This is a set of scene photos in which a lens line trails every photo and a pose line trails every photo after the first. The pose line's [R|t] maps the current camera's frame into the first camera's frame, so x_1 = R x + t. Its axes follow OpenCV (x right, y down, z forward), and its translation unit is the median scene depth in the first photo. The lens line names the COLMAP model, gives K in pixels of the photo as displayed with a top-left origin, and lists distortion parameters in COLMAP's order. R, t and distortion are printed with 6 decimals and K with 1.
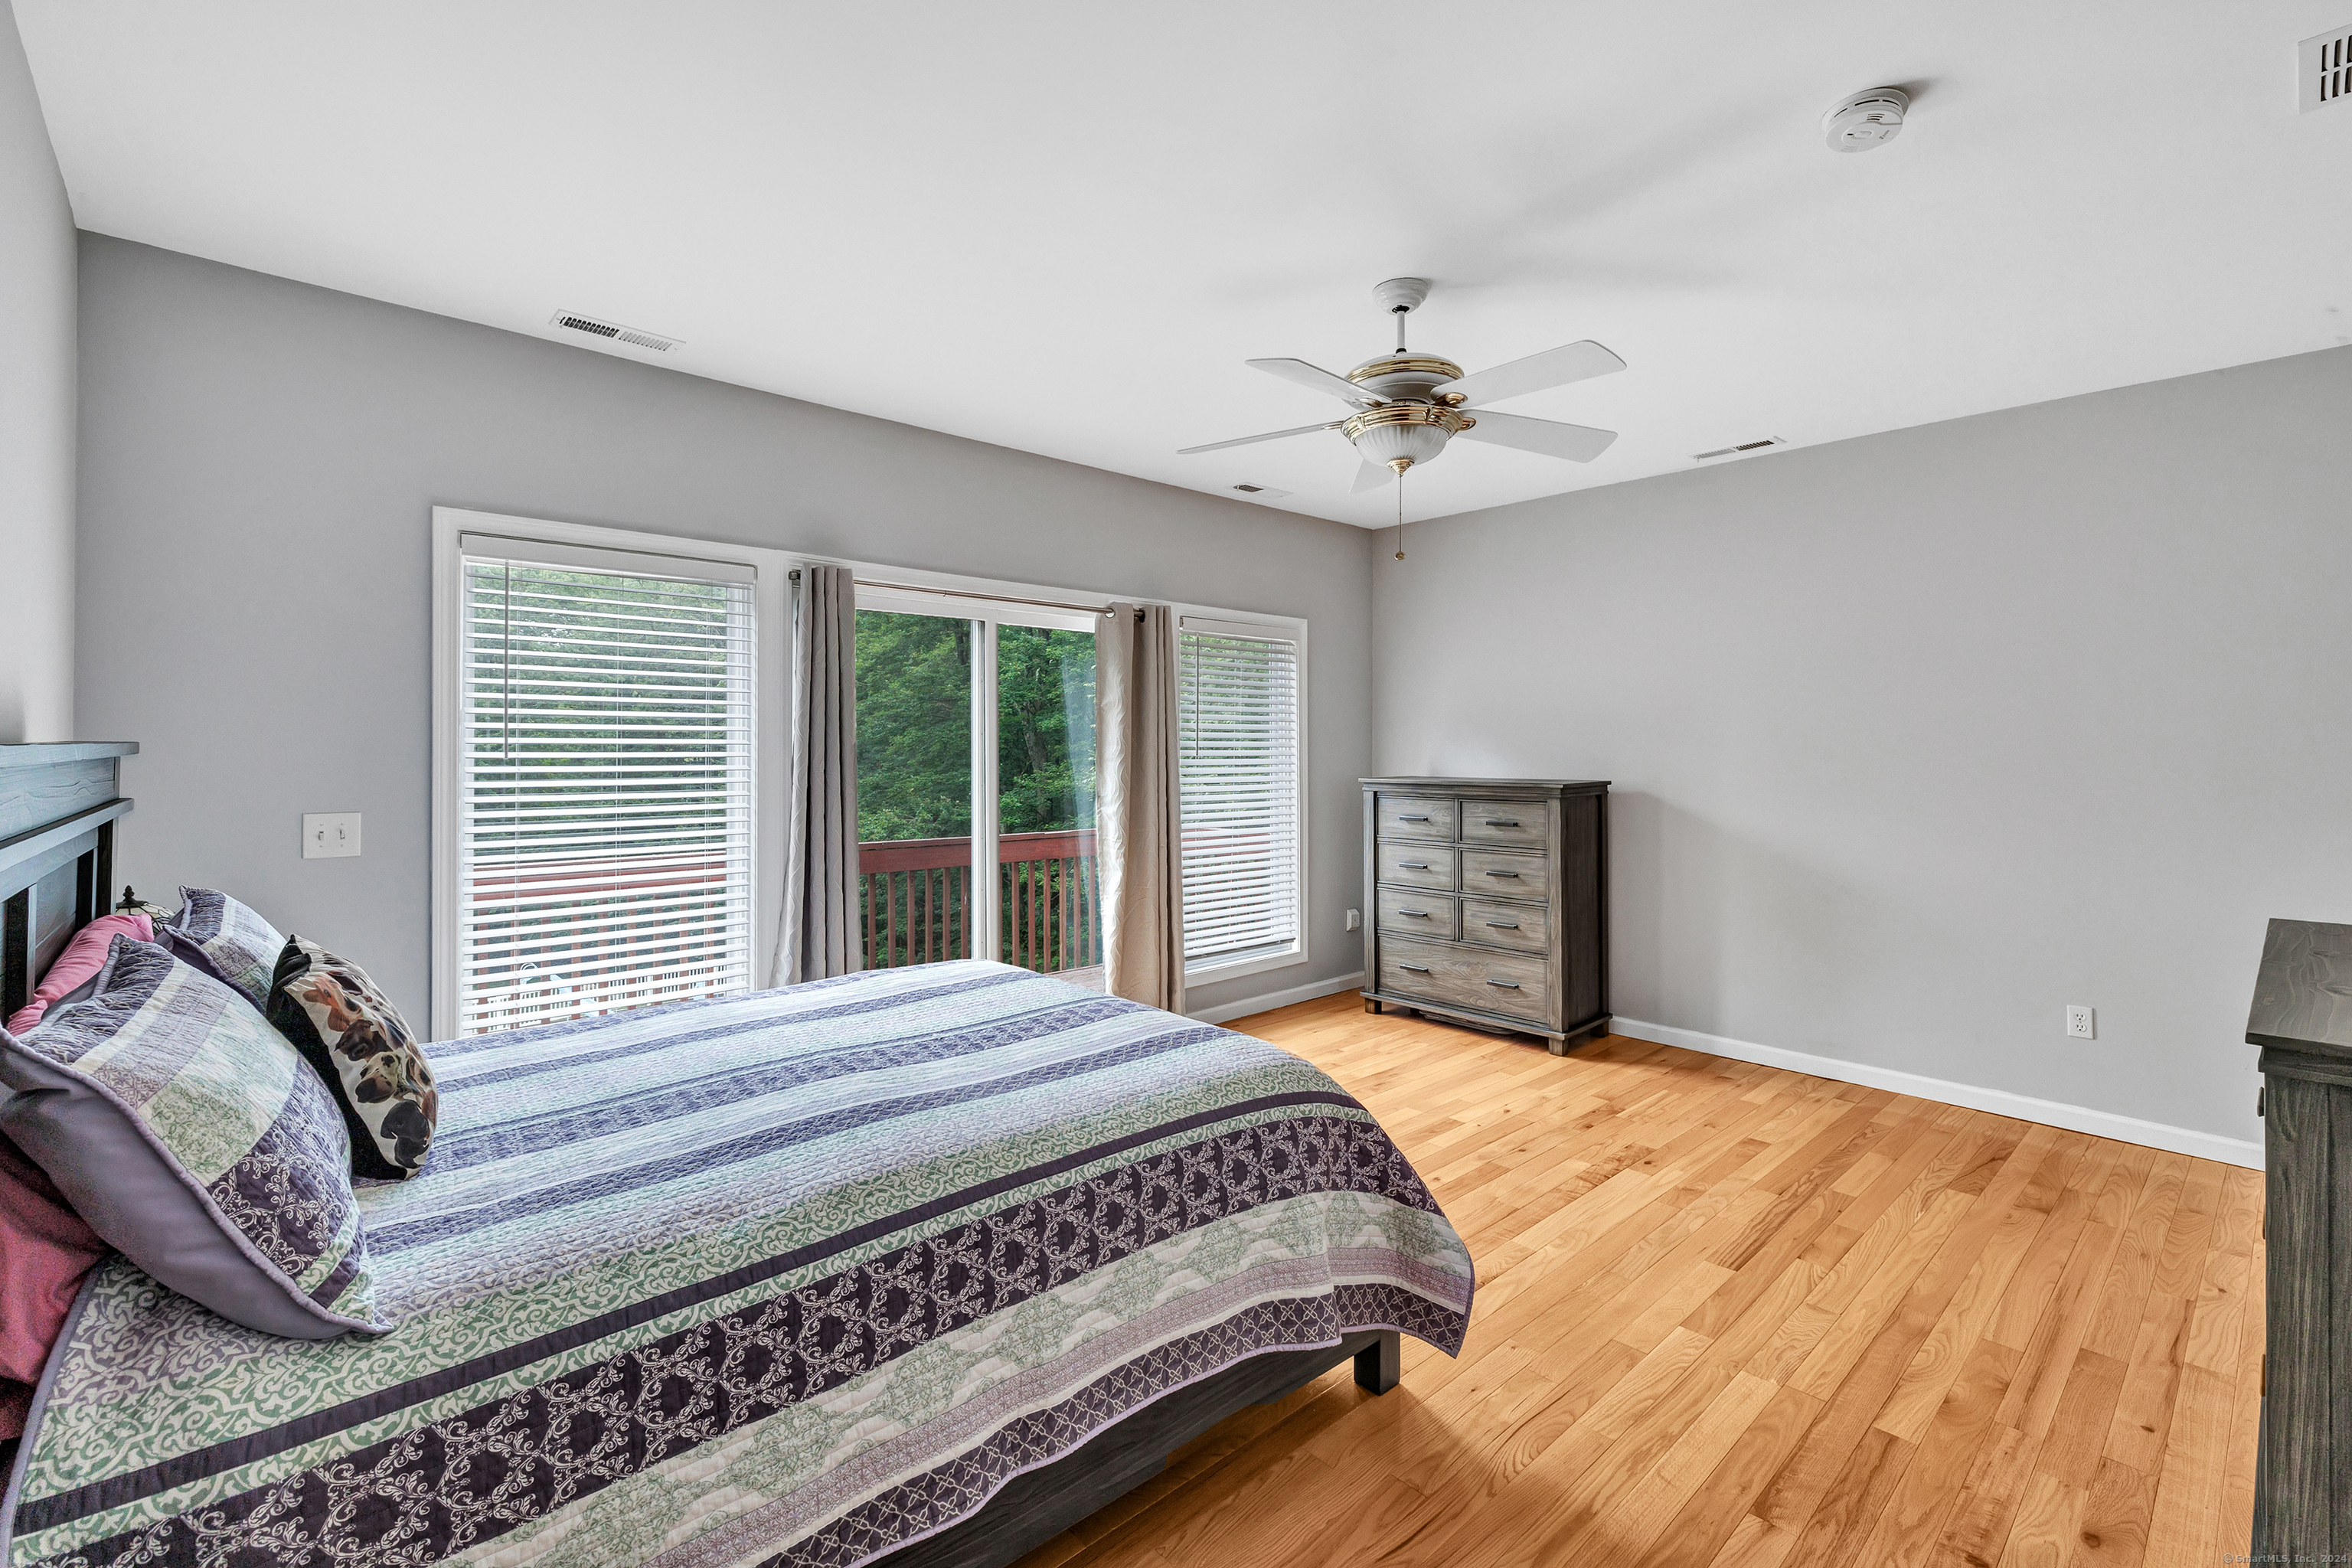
lens RADIAL K [[1016.9, 0, 1165.8], [0, 1016.9, 754.0], [0, 0, 1]] dist [0.000457, -0.000241]
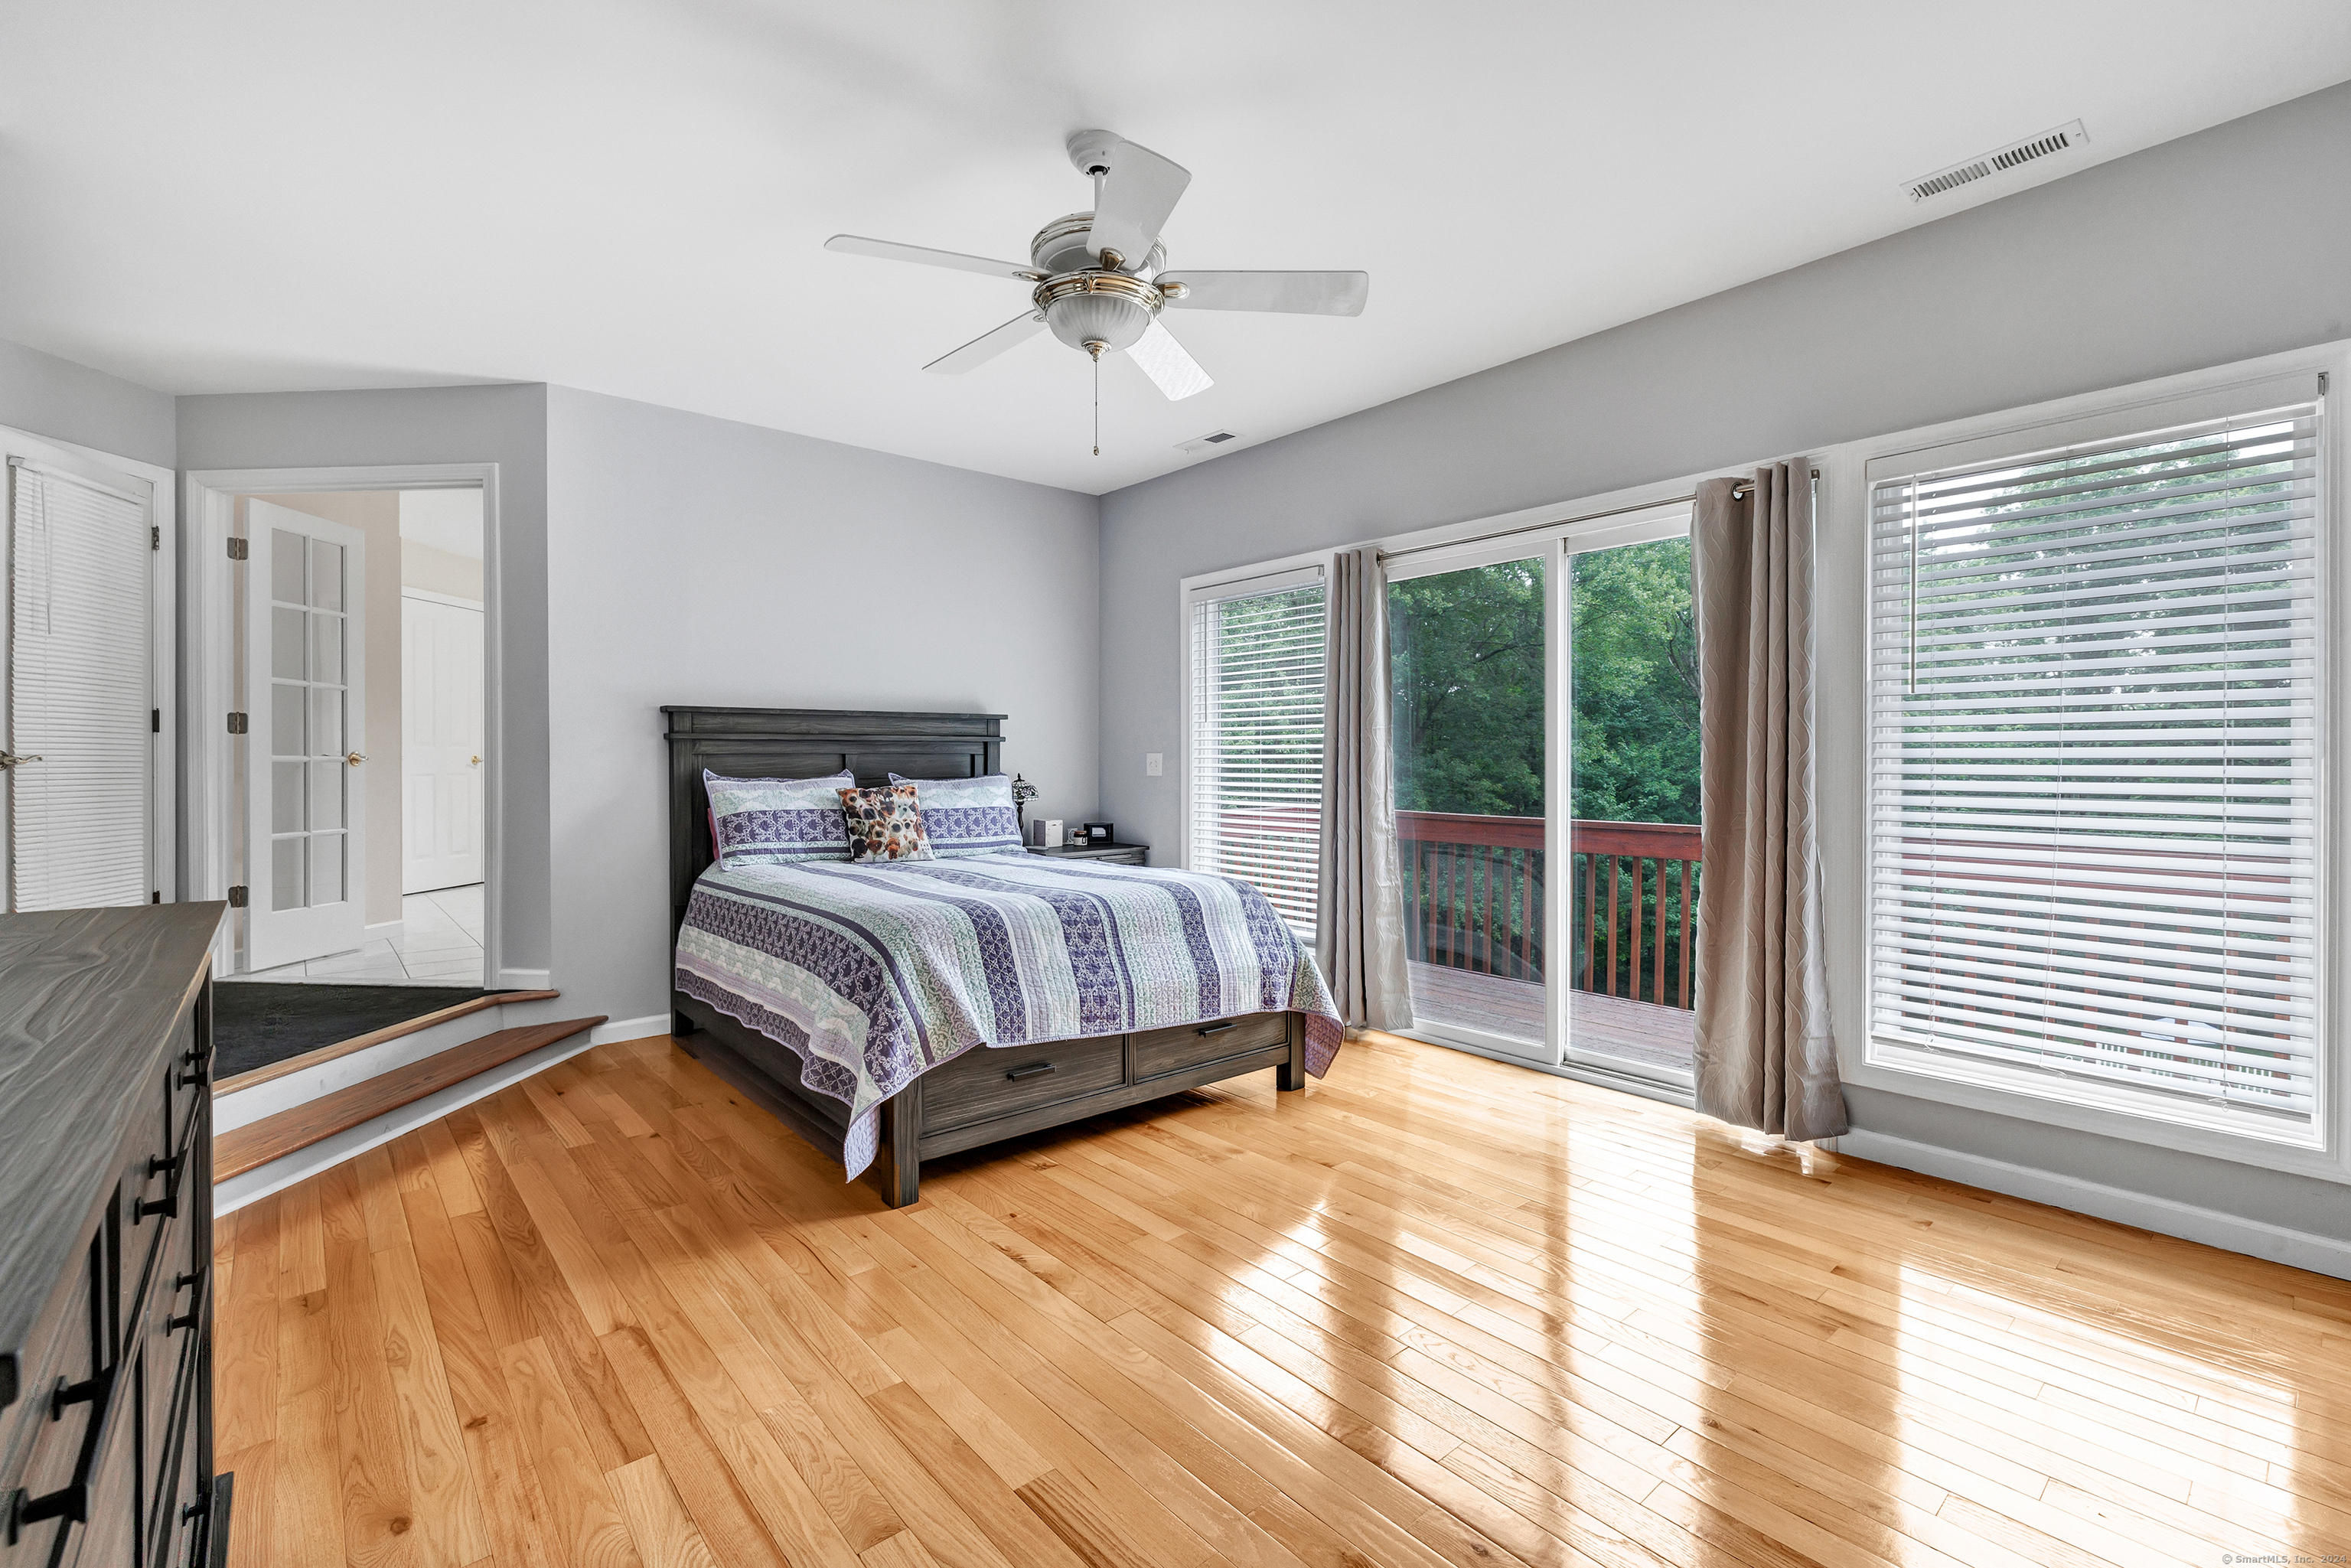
lens RADIAL K [[1016.4, 0, 1165.3], [0, 1016.4, 754.0], [0, 0, 1]] dist [0.000457, -0.000241]
pose [[-0.027051, 0.001754, -0.999633, 1.152122], [0.004523, 0.999988, 0.001633, 0.066270], [0.999624, -0.004477, -0.027058, 1.096844]]
